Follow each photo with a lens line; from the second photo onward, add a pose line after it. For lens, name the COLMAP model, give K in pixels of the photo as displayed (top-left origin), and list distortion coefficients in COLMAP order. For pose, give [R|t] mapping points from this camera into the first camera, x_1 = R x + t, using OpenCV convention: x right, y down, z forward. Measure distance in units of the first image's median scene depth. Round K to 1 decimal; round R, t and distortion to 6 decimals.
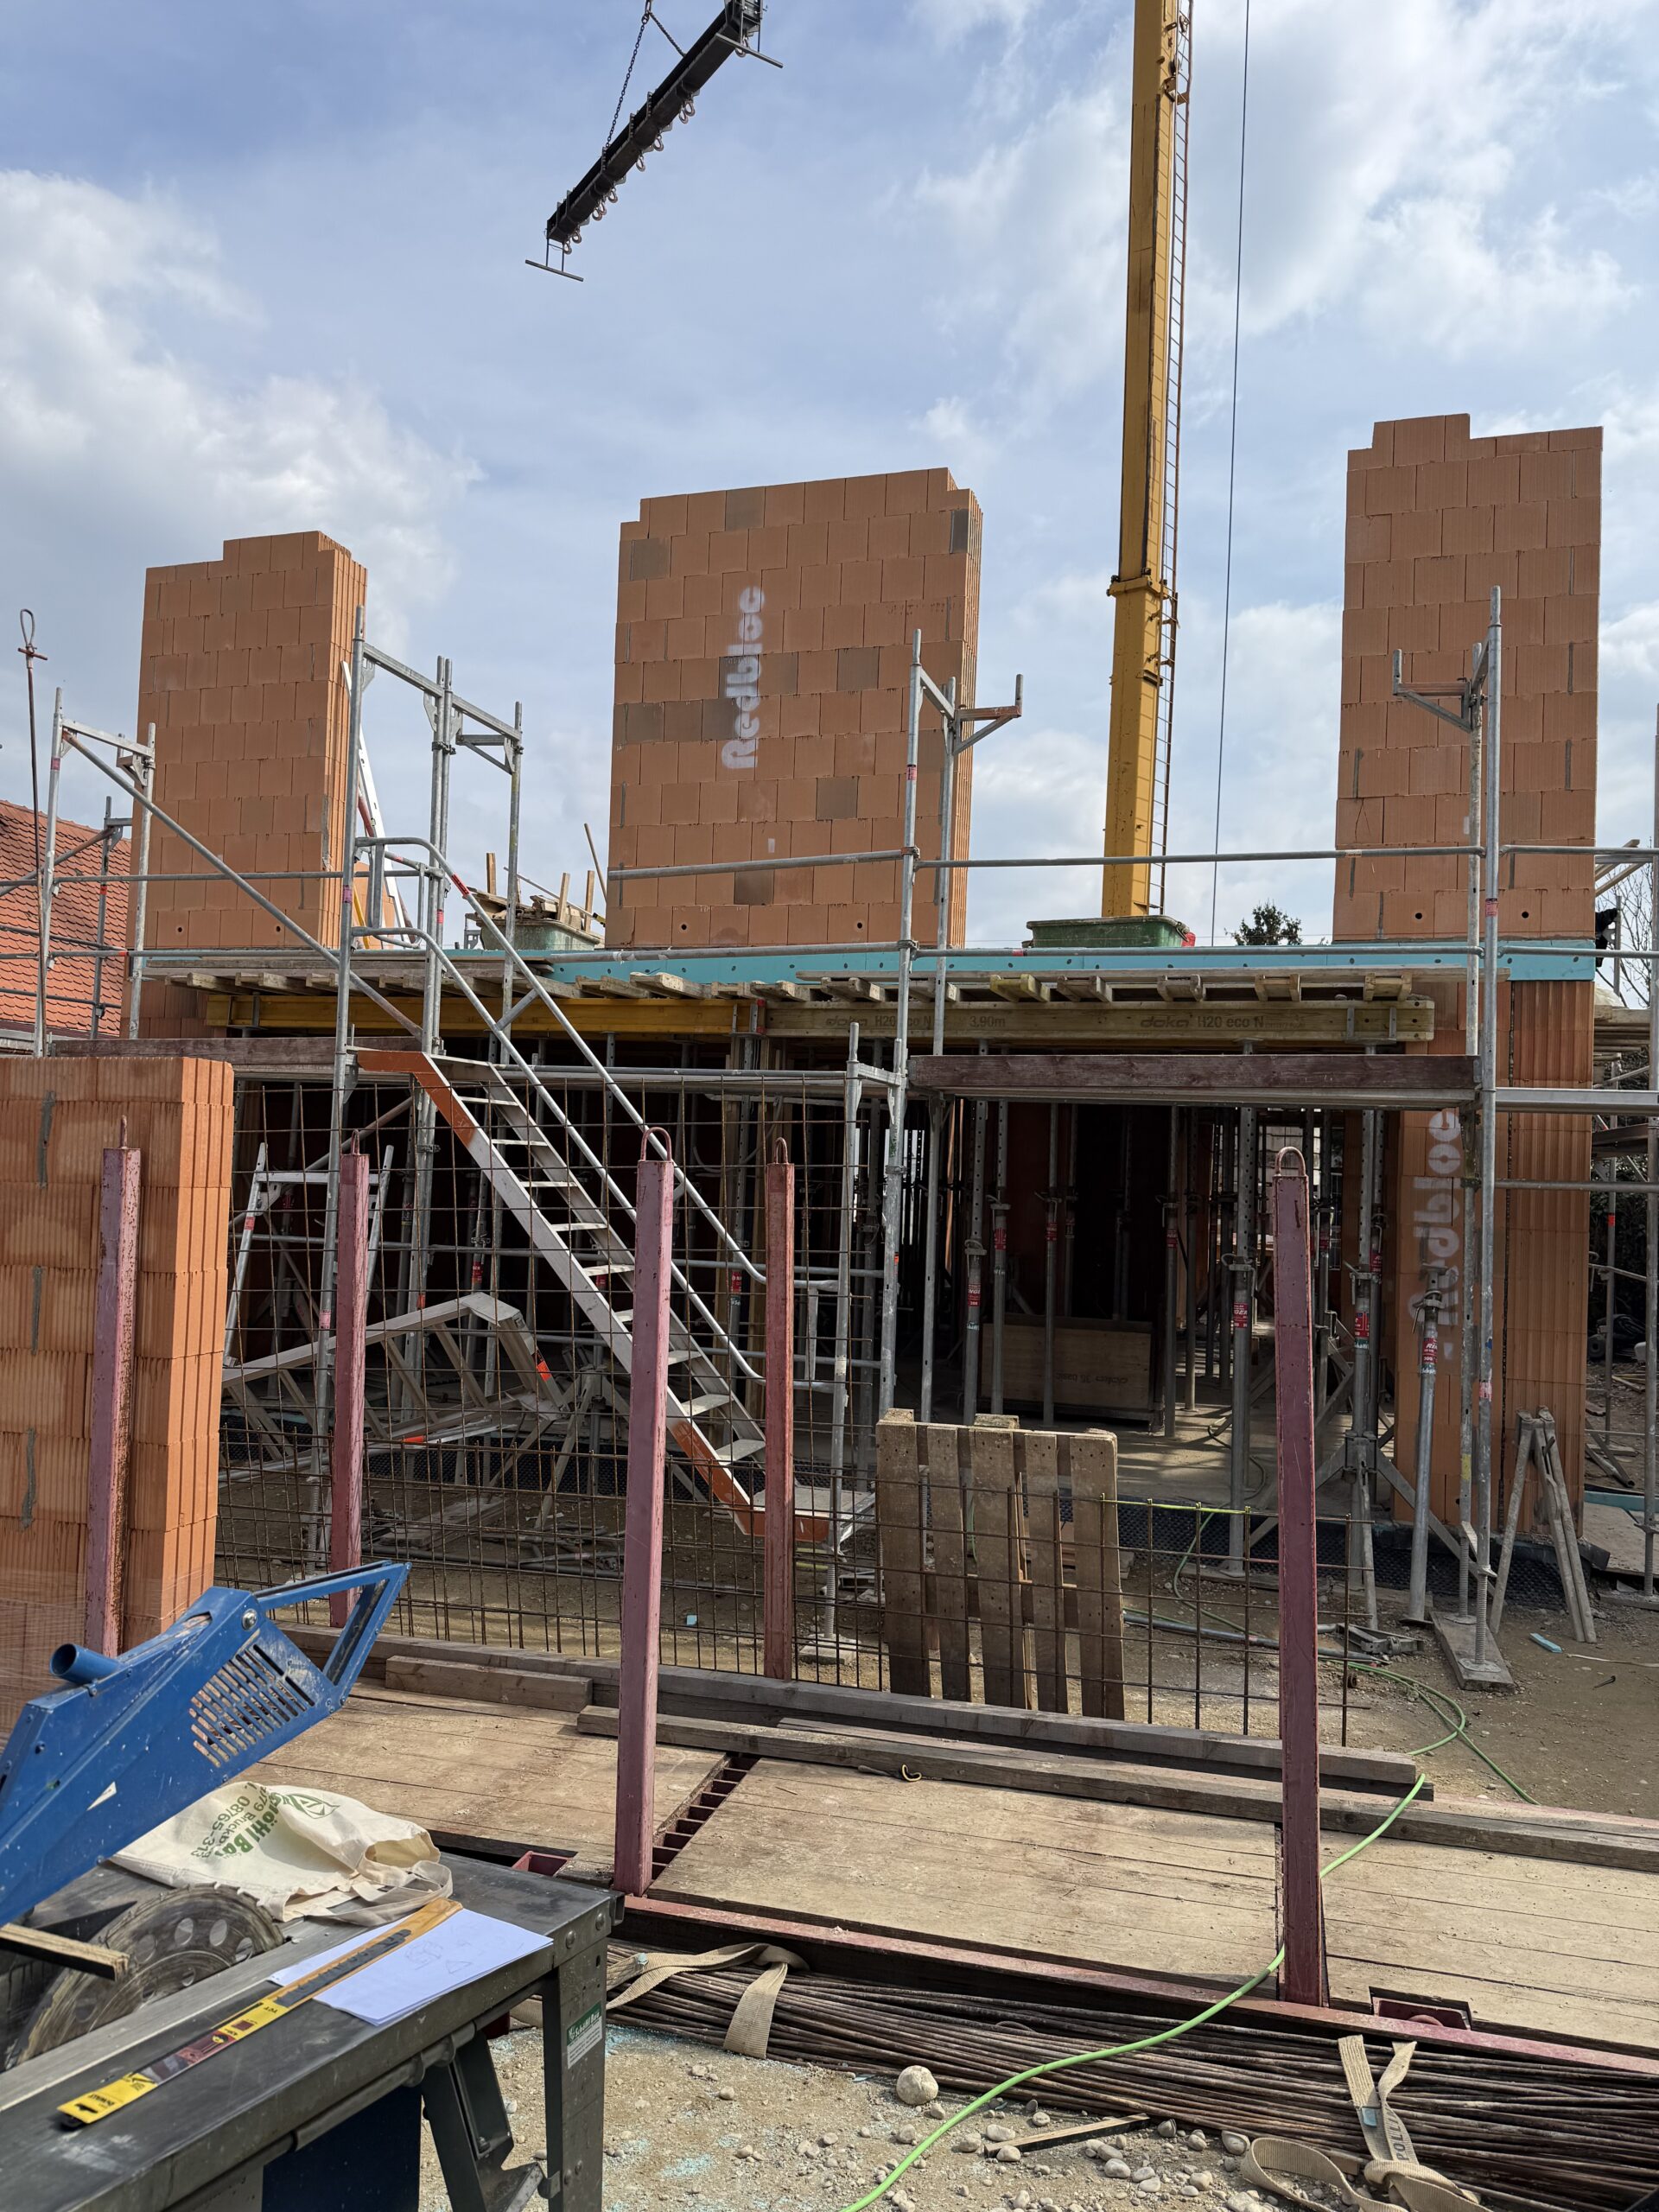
lens RADIAL K [[1538.4, 0, 861.4], [0, 1538.4, 1083.0], [0, 0, 1]] dist [0.098015, -0.164661]
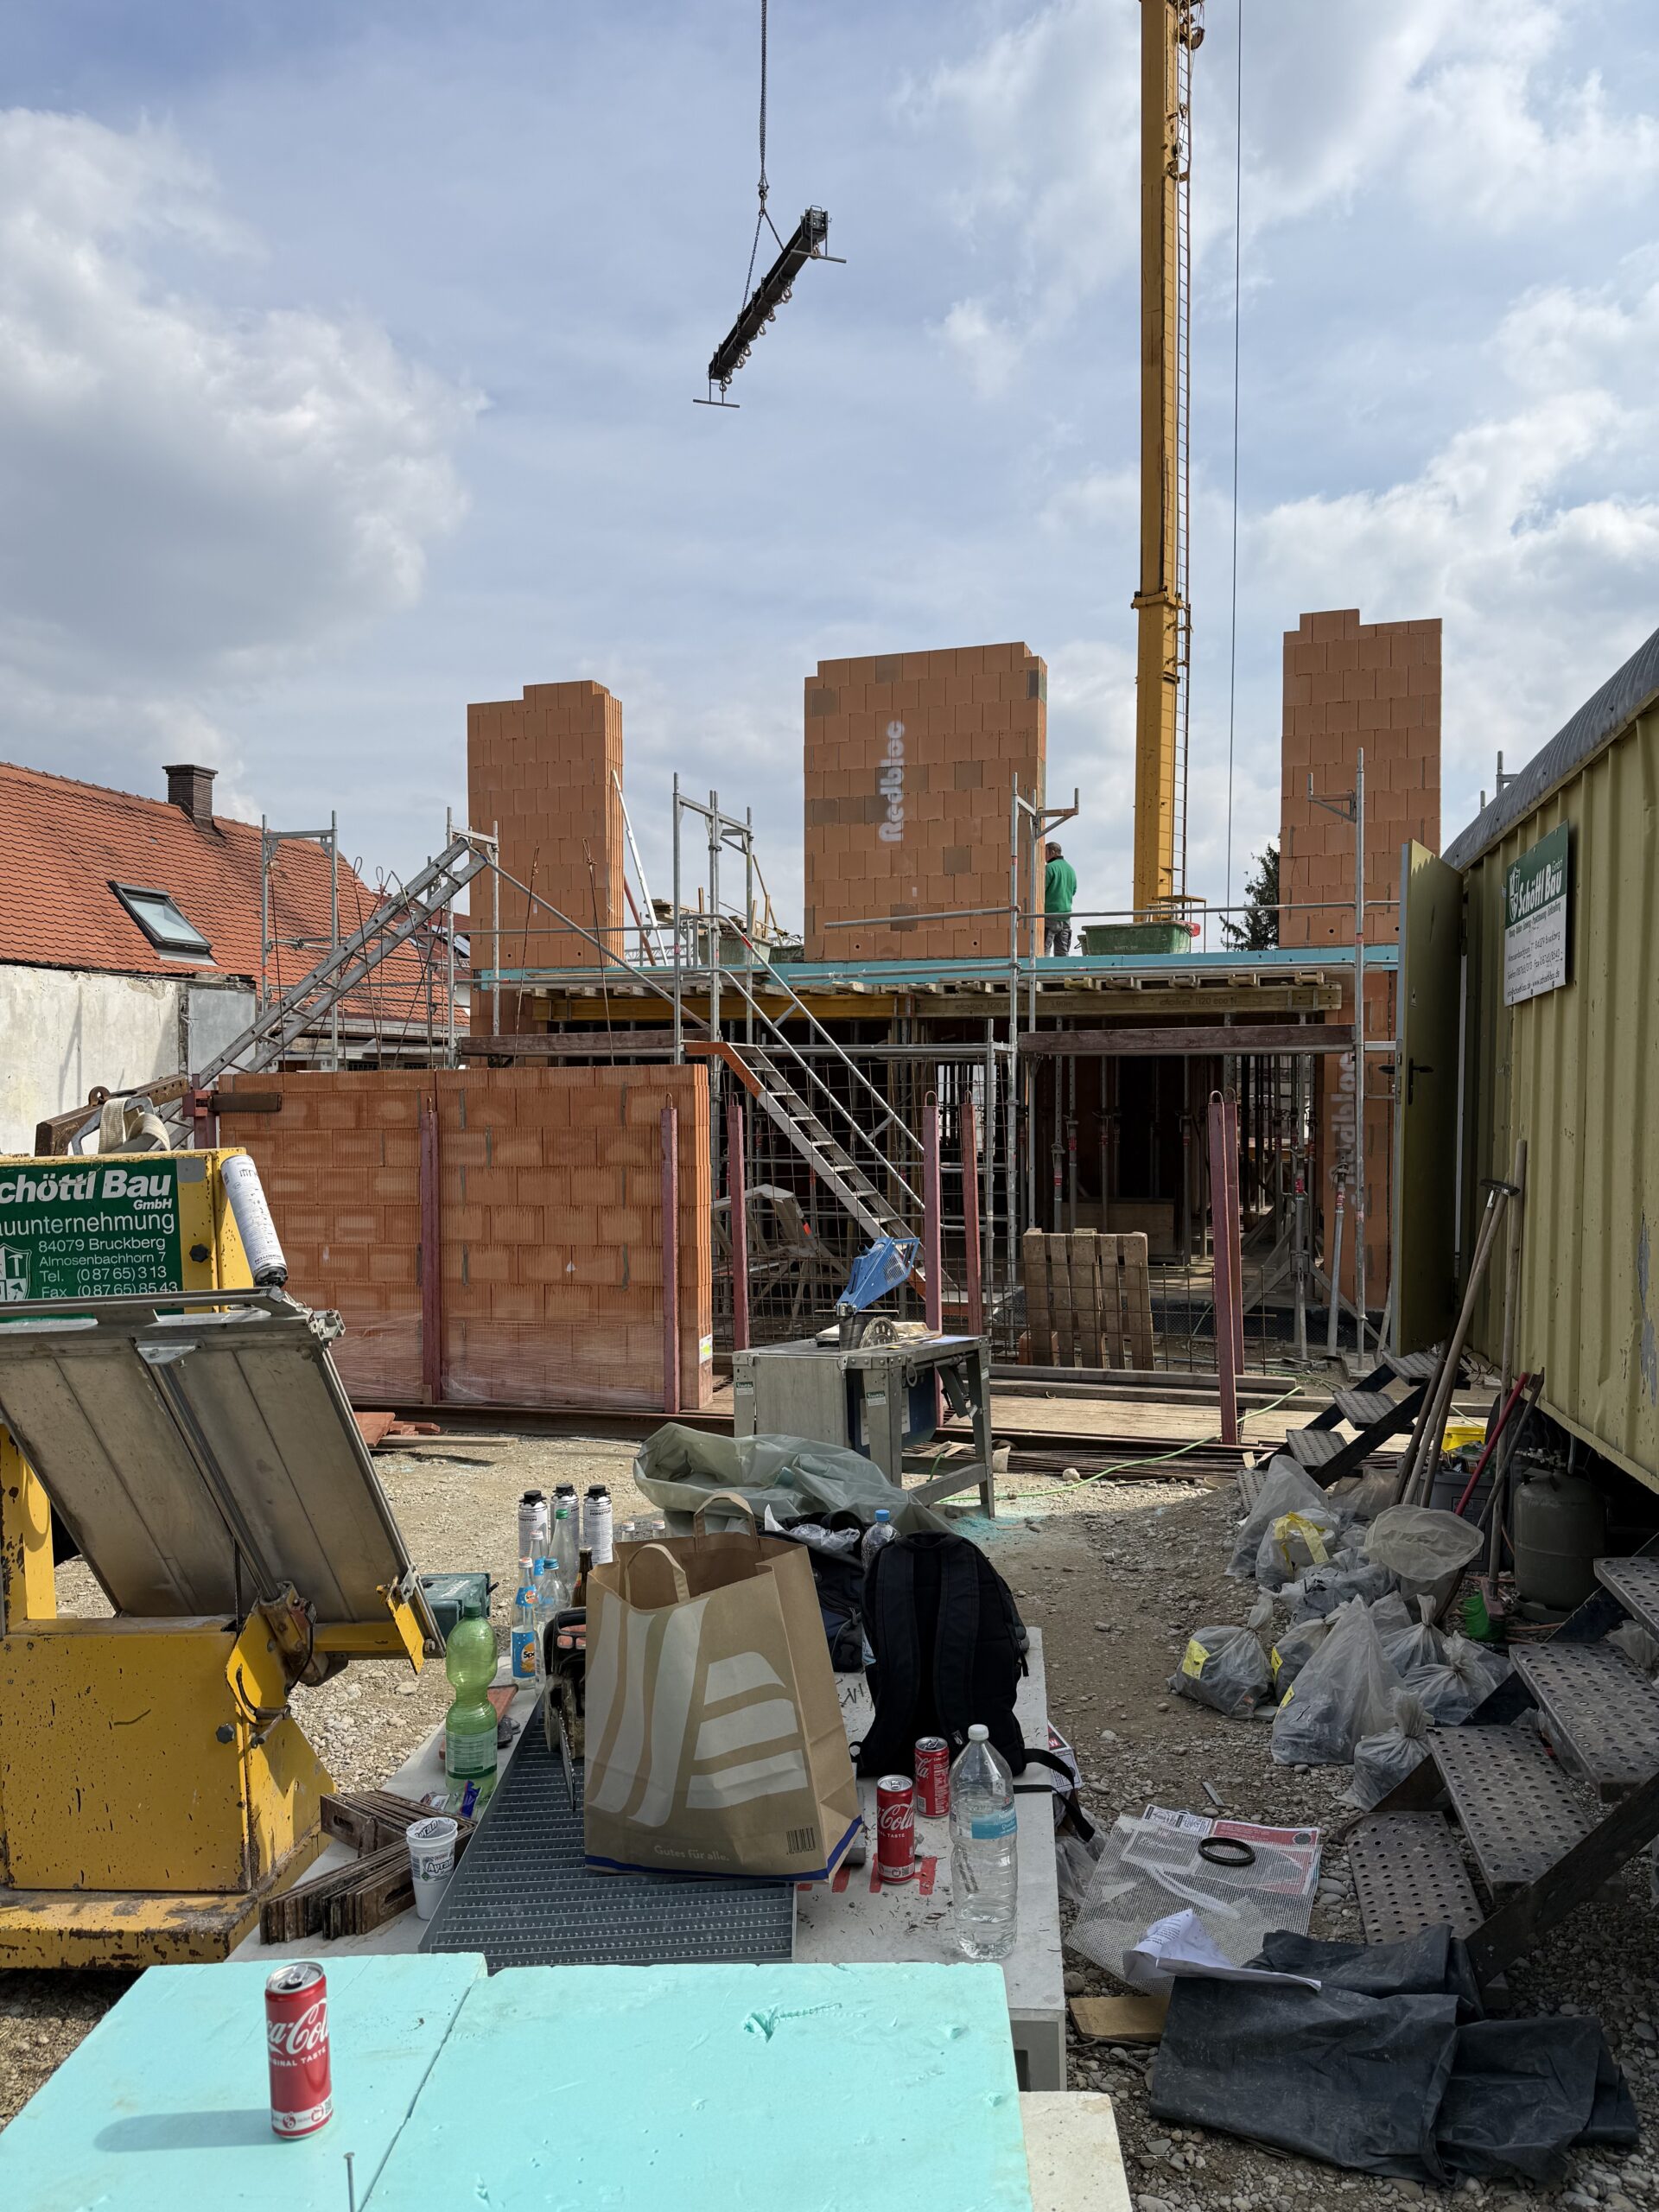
lens RADIAL K [[1623.5, 0, 867.1], [0, 1623.5, 1091.1], [0, 0, 1]] dist [0.125542, -0.240482]
pose [[0.999233, -0.036860, -0.013244, -0.092462], [0.037541, 0.997751, 0.055535, -0.049249], [0.011167, -0.055990, 0.998369, -0.627976]]
